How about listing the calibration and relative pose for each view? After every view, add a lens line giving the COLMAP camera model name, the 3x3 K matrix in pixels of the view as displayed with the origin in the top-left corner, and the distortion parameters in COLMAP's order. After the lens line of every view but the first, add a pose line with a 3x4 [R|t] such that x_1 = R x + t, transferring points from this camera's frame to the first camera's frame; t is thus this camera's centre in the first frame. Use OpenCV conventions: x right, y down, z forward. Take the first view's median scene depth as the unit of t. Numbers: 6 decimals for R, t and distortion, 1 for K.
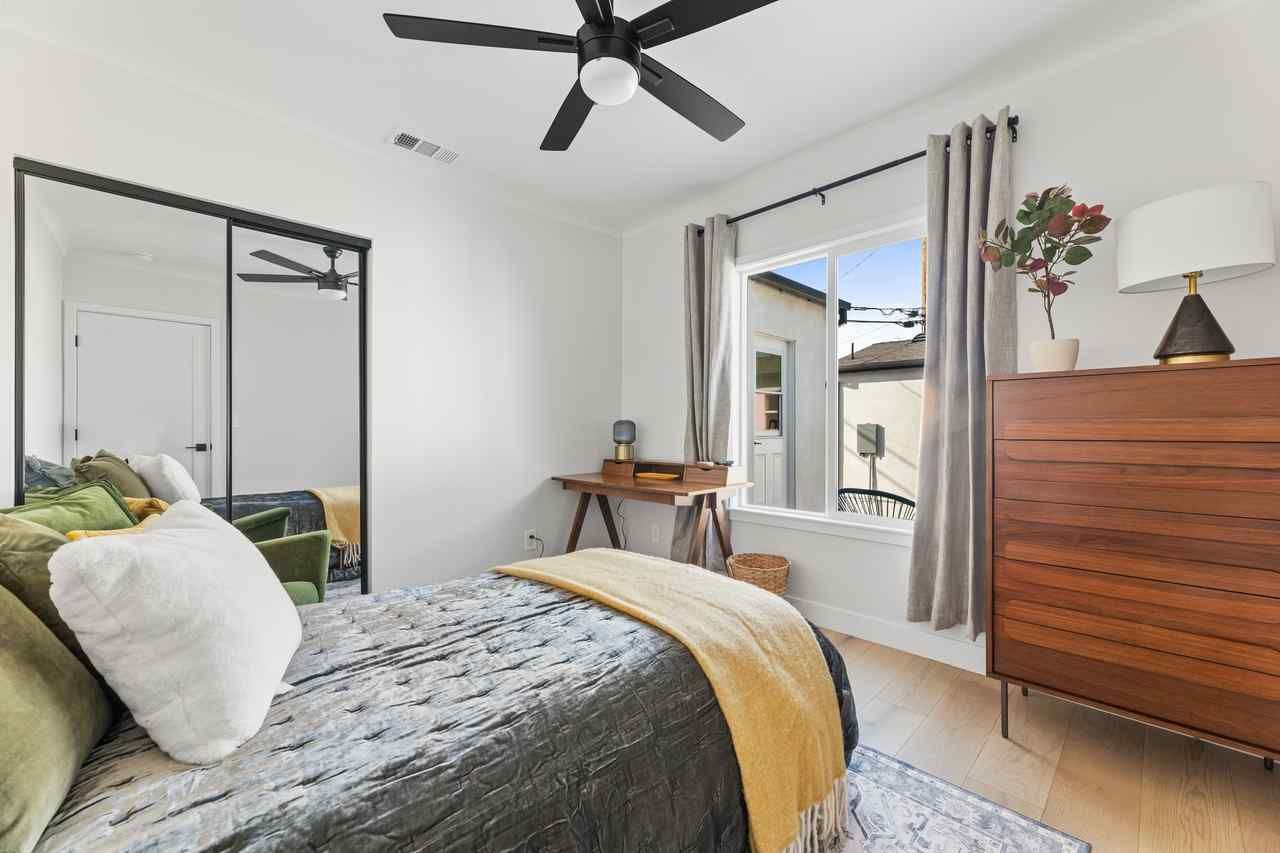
lens RADIAL K [[517.3, 0, 648.7], [0, 517.3, 427.3], [0, 0, 1]] dist [0.000252, 0.000072]
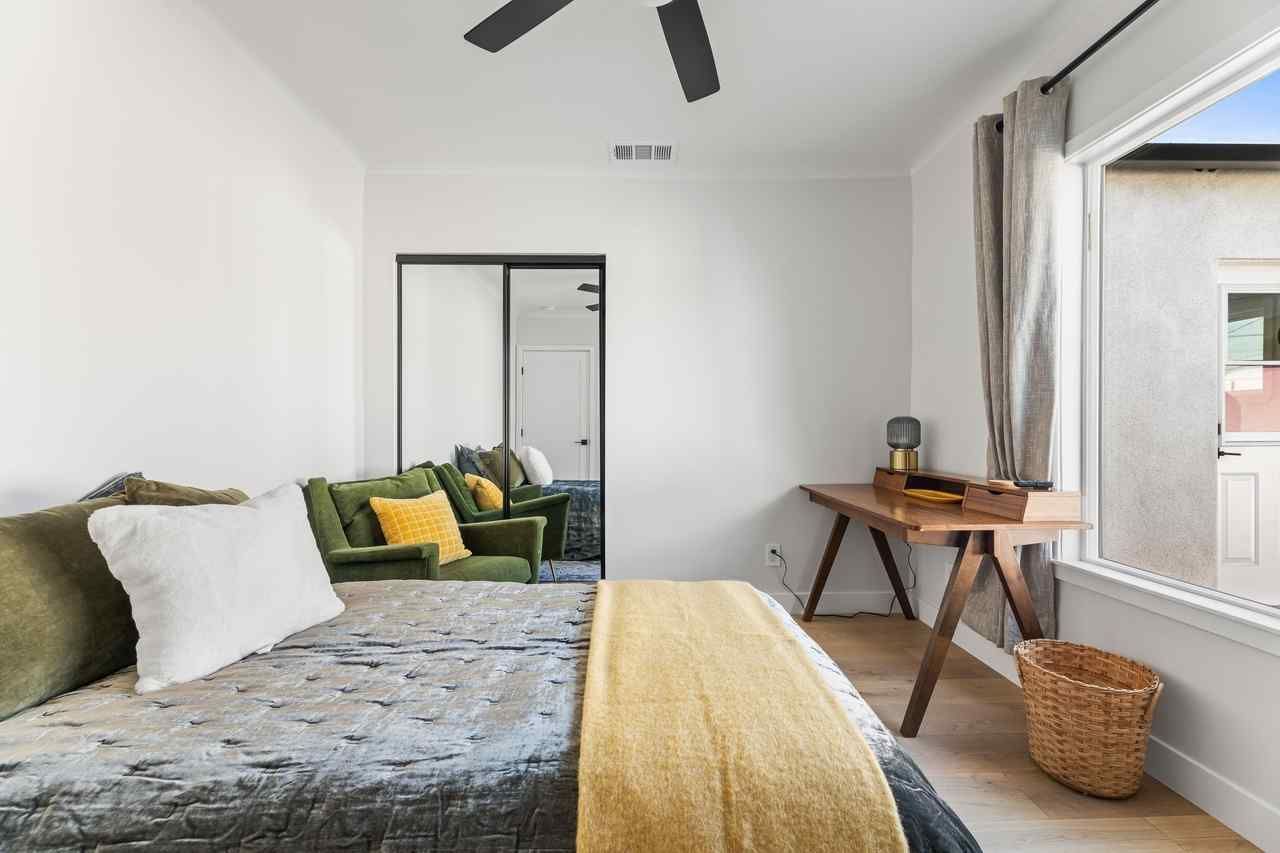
lens RADIAL K [[510.3, 0, 653.0], [0, 510.3, 426.0], [0, 0, 1]] dist [0.000568, 0.000059]
pose [[0.719278, -0.000846, -0.694722, 0.282248], [0.001883, 0.999998, 0.000732, -0.002337], [0.694720, -0.001834, 0.719278, 0.294414]]
